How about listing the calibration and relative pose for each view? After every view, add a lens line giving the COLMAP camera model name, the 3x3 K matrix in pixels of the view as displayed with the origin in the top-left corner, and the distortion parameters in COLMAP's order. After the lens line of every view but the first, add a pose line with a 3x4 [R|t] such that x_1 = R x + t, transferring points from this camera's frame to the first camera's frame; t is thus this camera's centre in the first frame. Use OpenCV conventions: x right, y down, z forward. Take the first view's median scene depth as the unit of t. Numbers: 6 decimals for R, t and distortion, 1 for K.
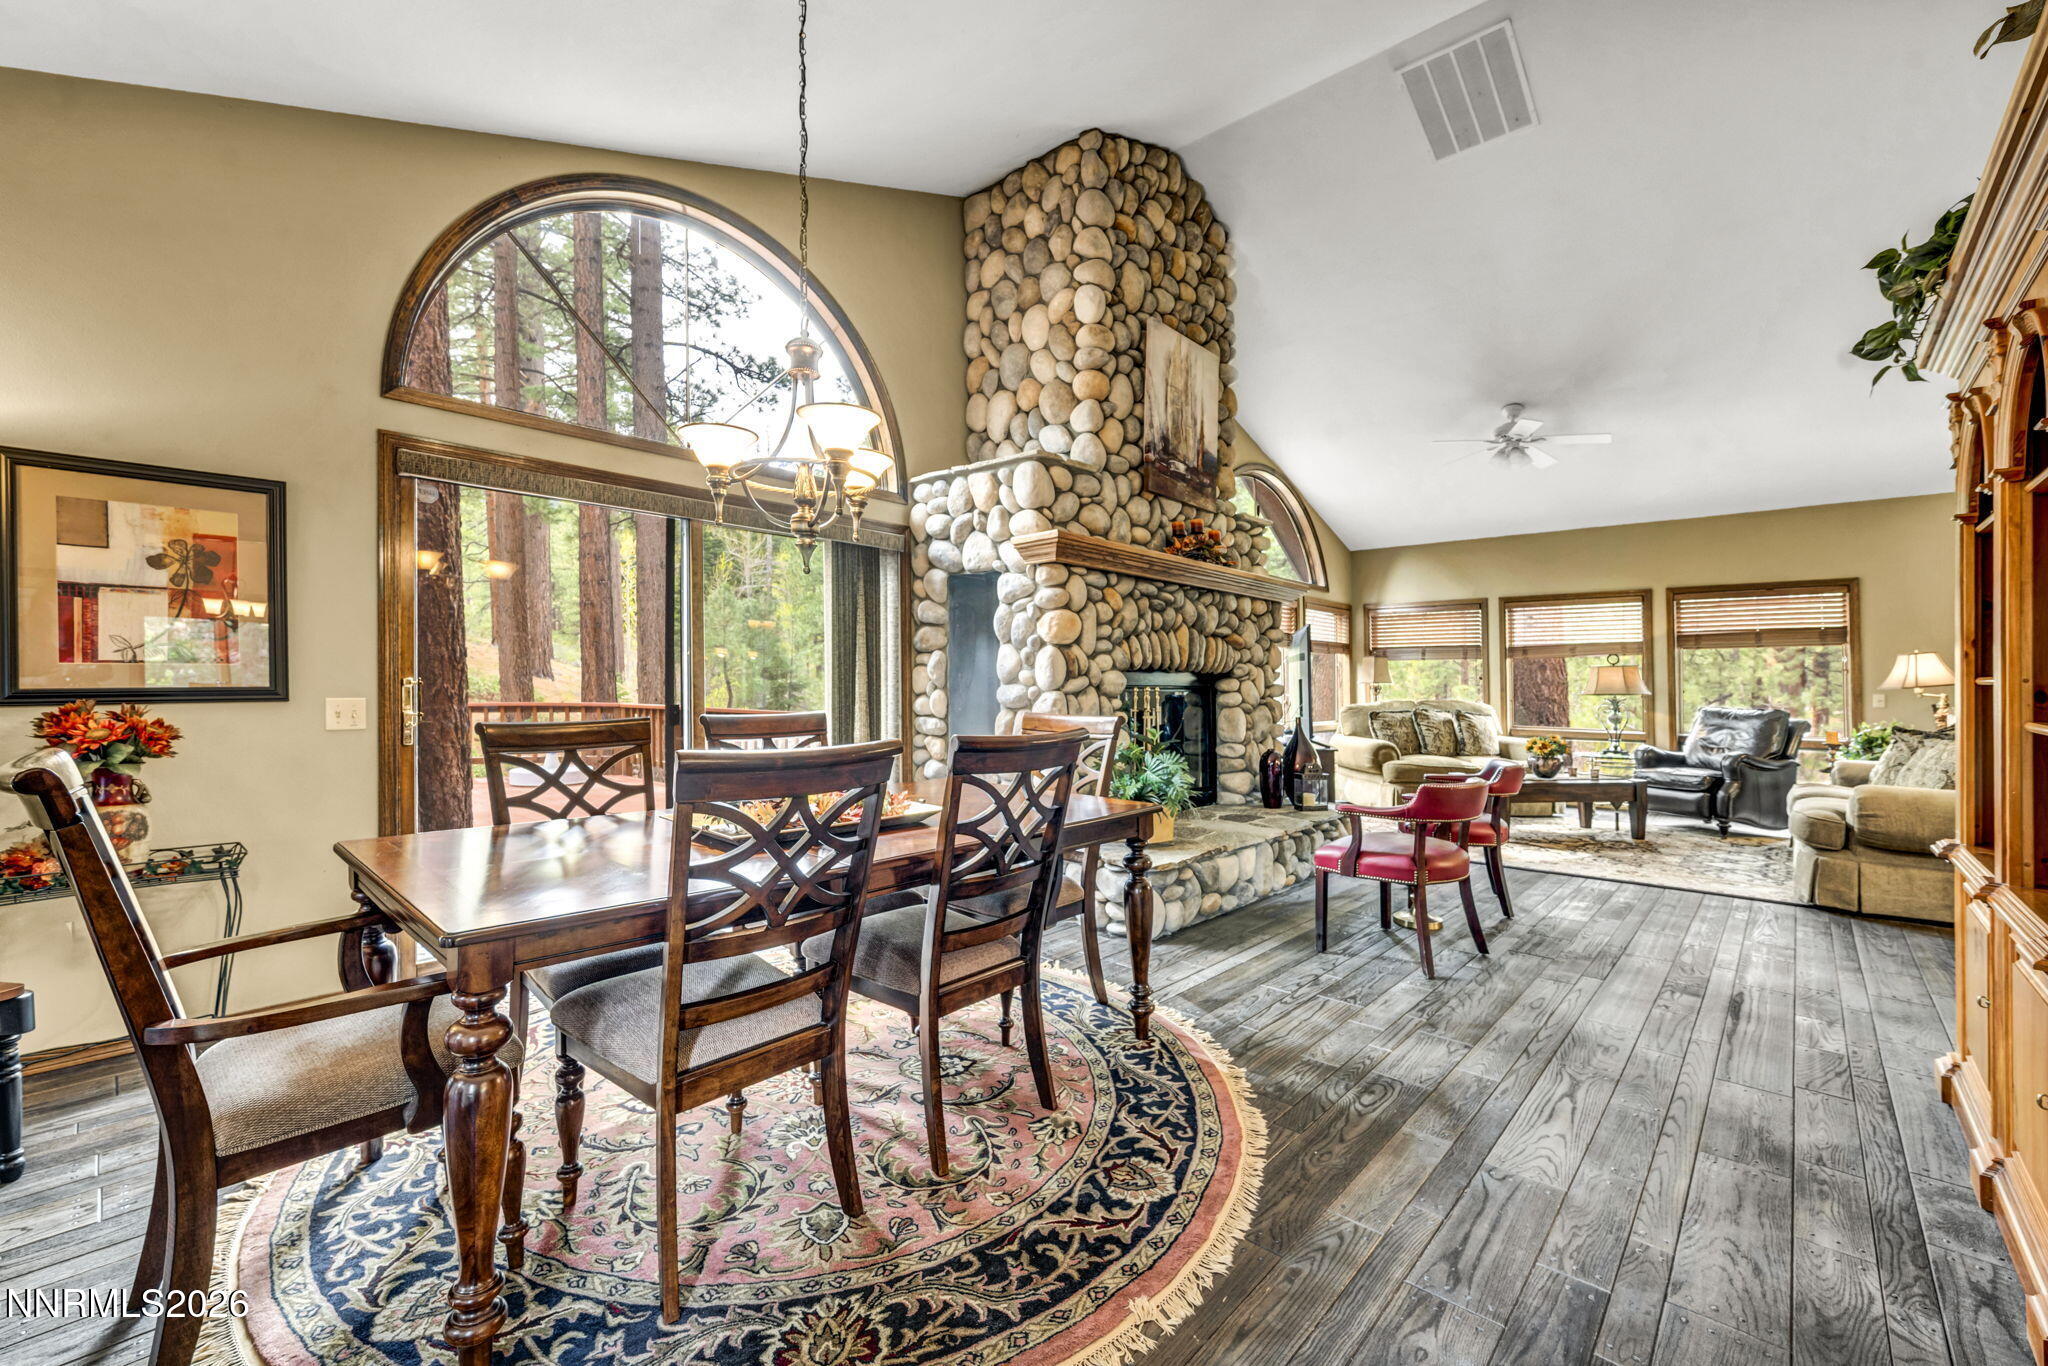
lens RADIAL K [[818.1, 0, 1043.2], [0, 818.1, 641.6], [0, 0, 1]] dist [-0.006144, 0.001312]
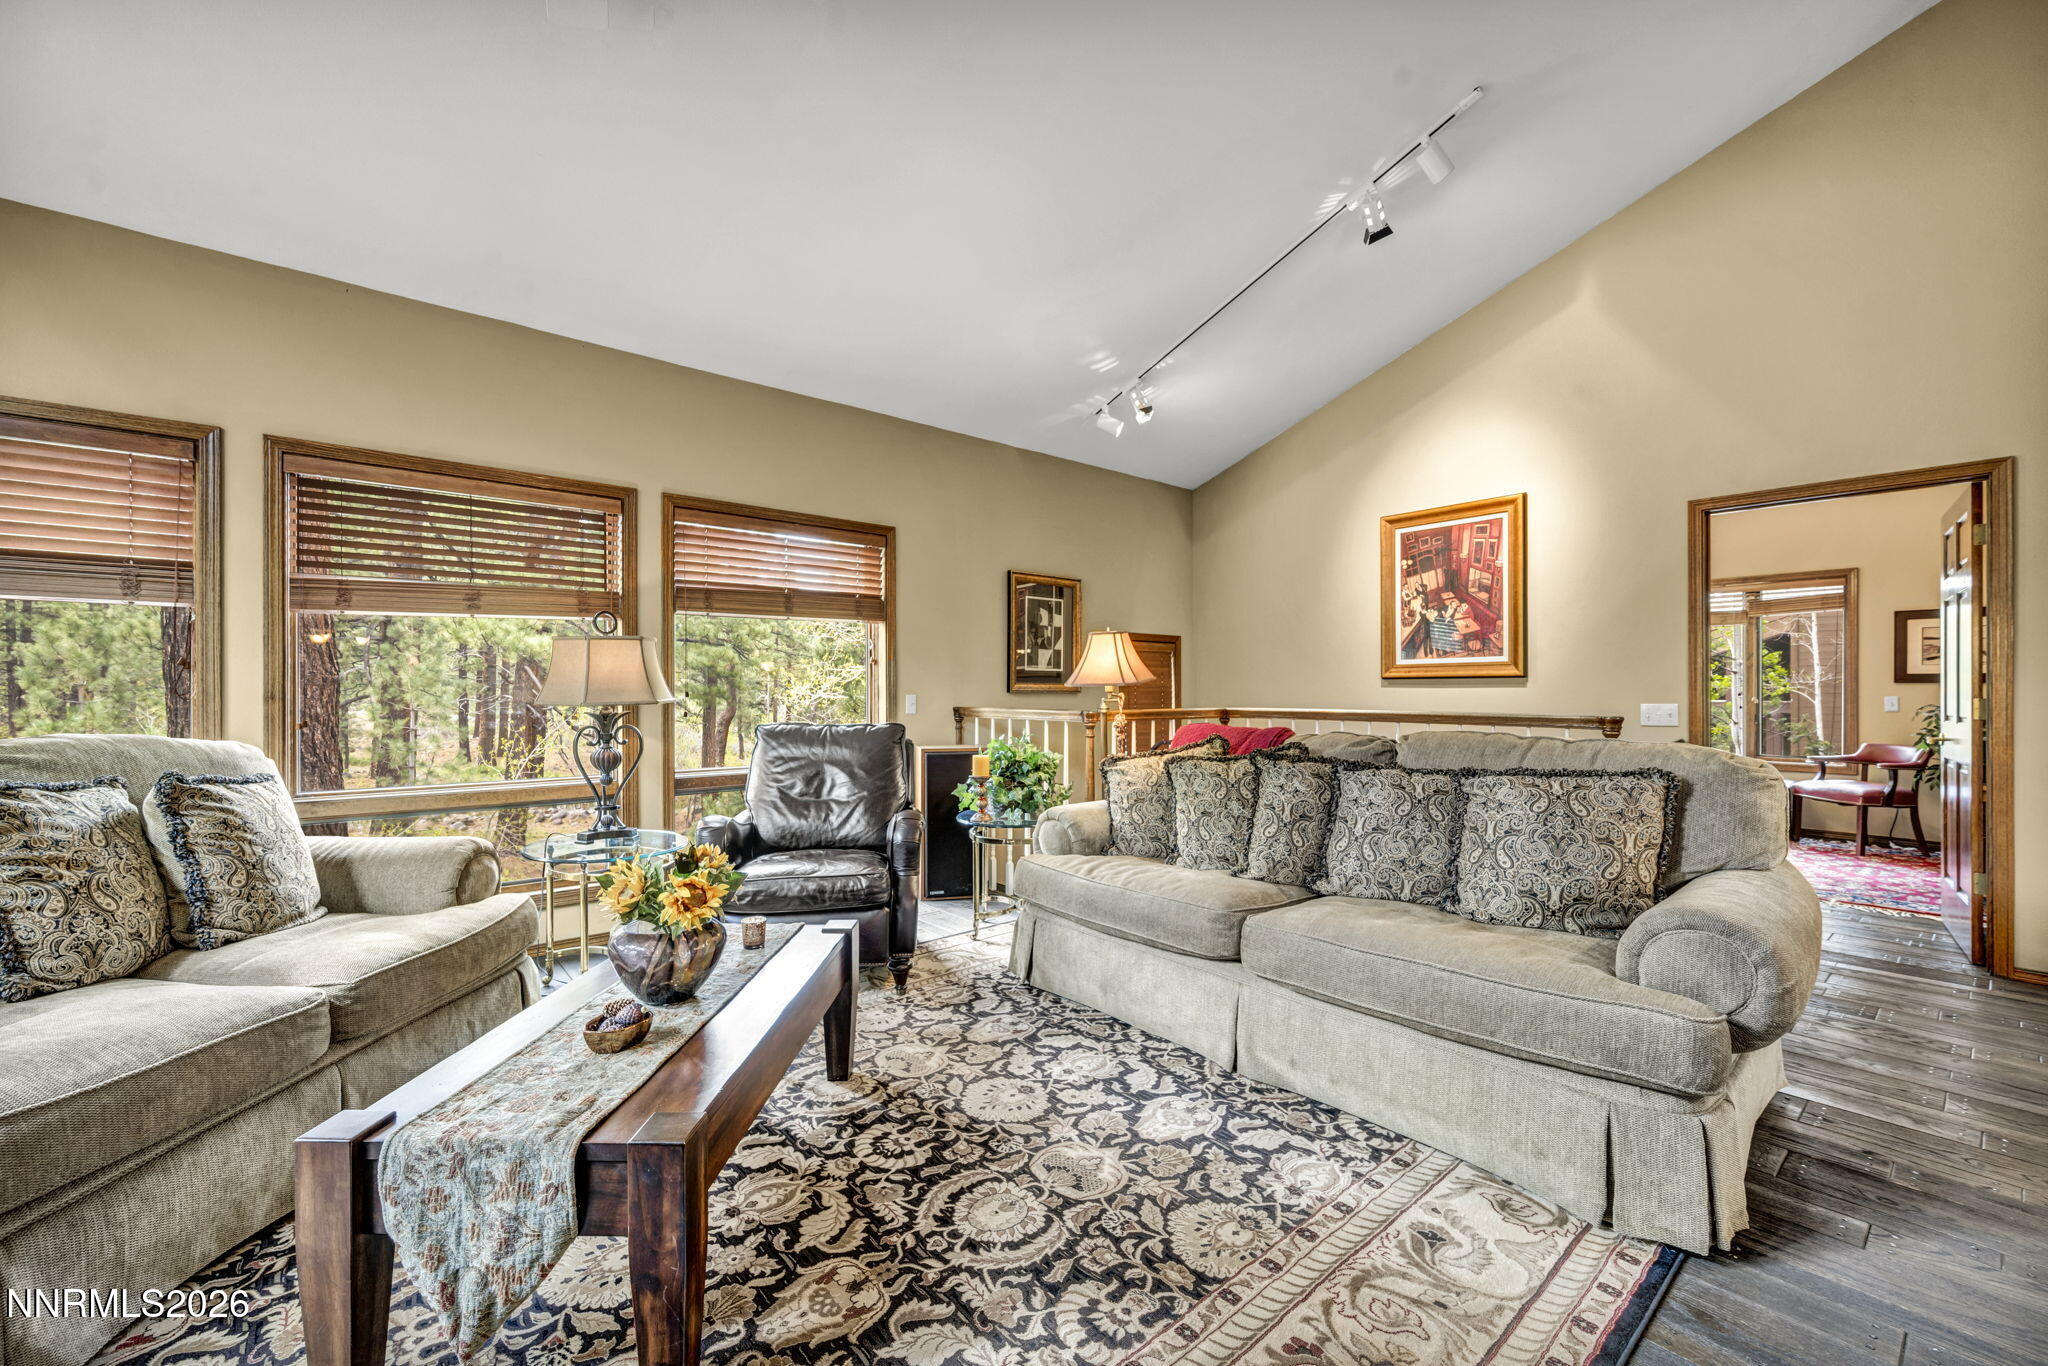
lens RADIAL K [[818.1, 0, 1027.9], [0, 818.1, 690.5], [0, 0, 1]] dist [-0.006144, 0.001312]
pose [[0.133074, -0.012653, 0.991025, 0.356648], [-0.047967, 0.998665, 0.019192, 0.047125], [-0.989945, -0.050091, 0.132290, 0.873070]]
